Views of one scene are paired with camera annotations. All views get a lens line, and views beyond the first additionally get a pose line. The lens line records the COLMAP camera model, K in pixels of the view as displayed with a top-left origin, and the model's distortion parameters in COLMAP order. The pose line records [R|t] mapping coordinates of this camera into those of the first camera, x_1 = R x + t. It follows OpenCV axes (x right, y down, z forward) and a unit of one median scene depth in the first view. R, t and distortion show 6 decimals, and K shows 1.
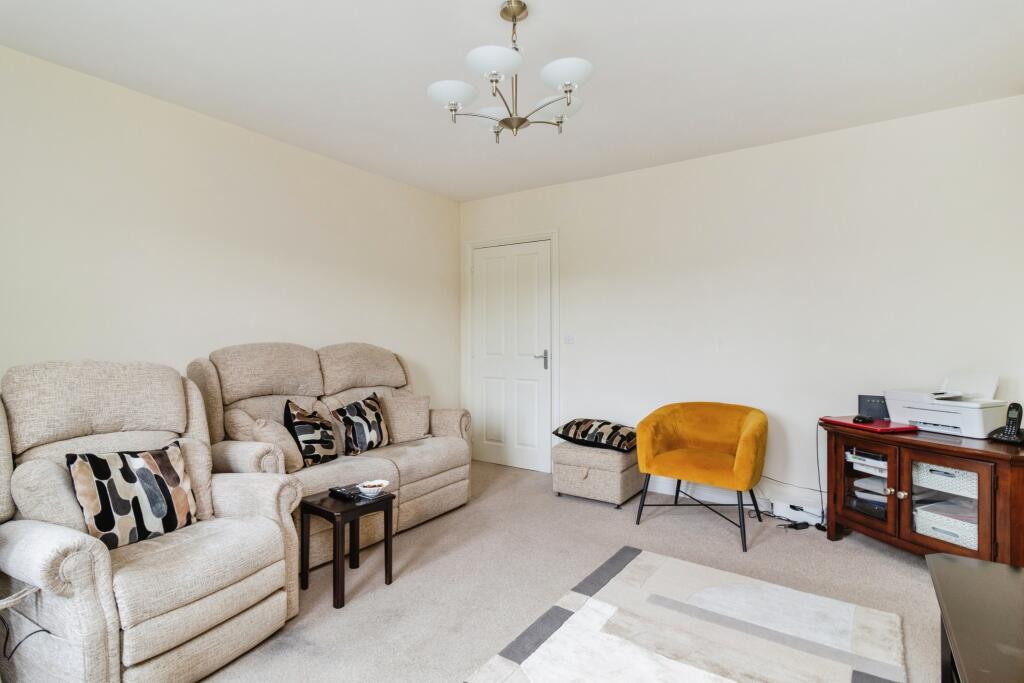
lens RADIAL K [[508.2, 0, 512.5], [0, 508.2, 339.1], [0, 0, 1]] dist [-0.003684, -0.000441]
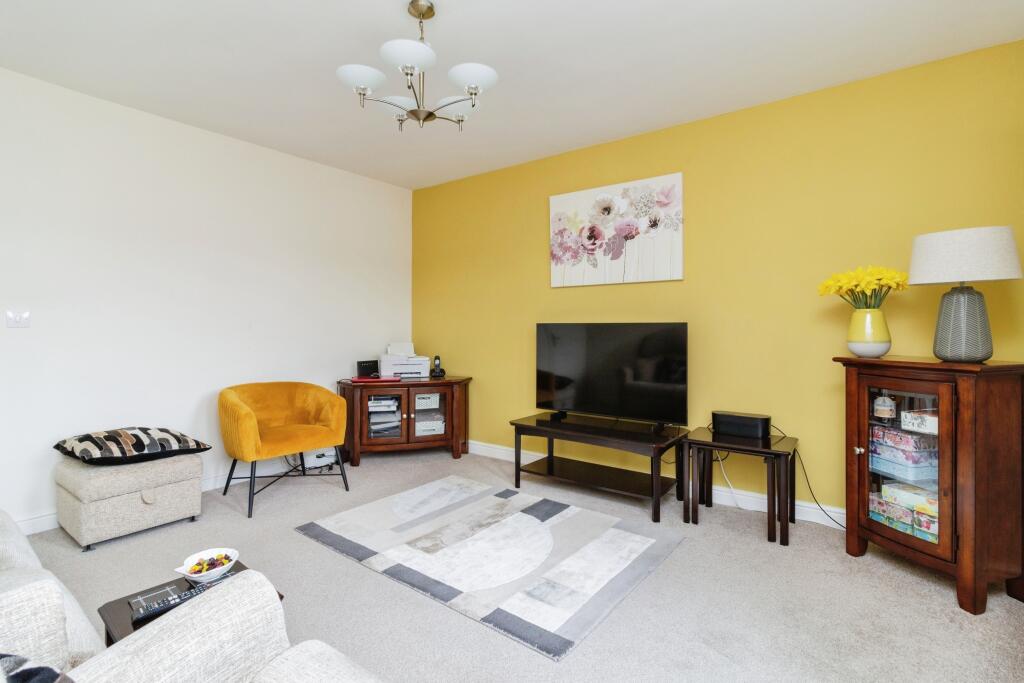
lens RADIAL K [[479.9, 0, 508.0], [0, 479.9, 336.1], [0, 0, 1]] dist [0.001577, 0.001938]
pose [[0.039089, -0.015098, 0.999122, -0.714489], [0.001989, 0.999885, 0.015032, 0.021397], [-0.999234, 0.001399, 0.039114, 0.567640]]
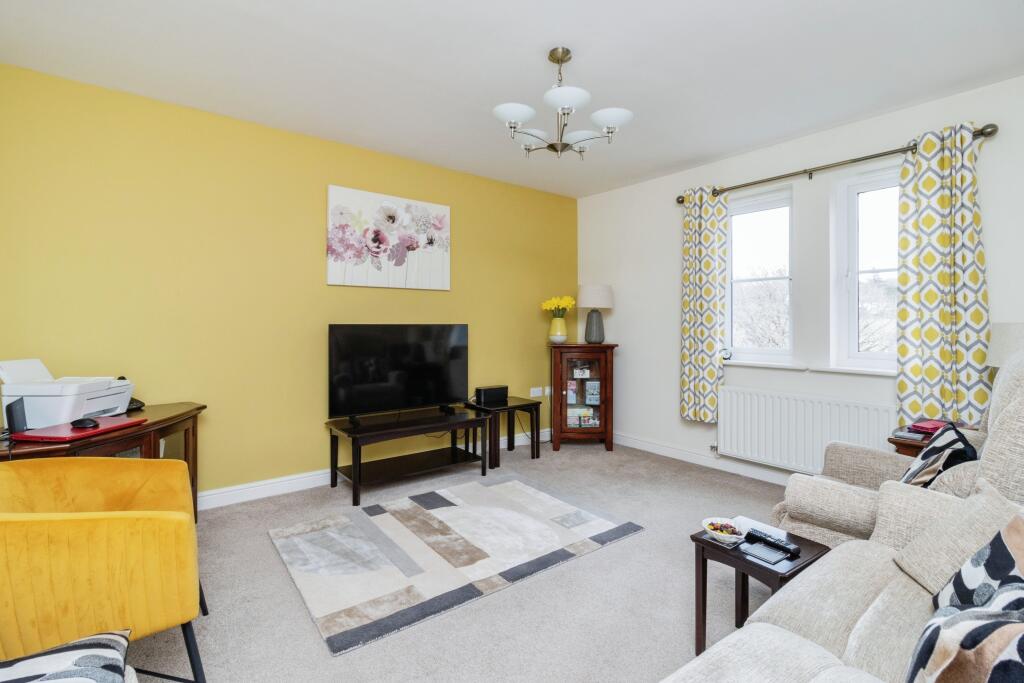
lens RADIAL K [[479.9, 0, 508.7], [0, 479.9, 331.6], [0, 0, 1]] dist [0.001577, 0.001938]
pose [[-0.954148, -0.006514, 0.299264, -0.160983], [-0.000318, 0.999785, 0.020751, -0.000724], [-0.299335, 0.019704, -0.953945, 1.546233]]
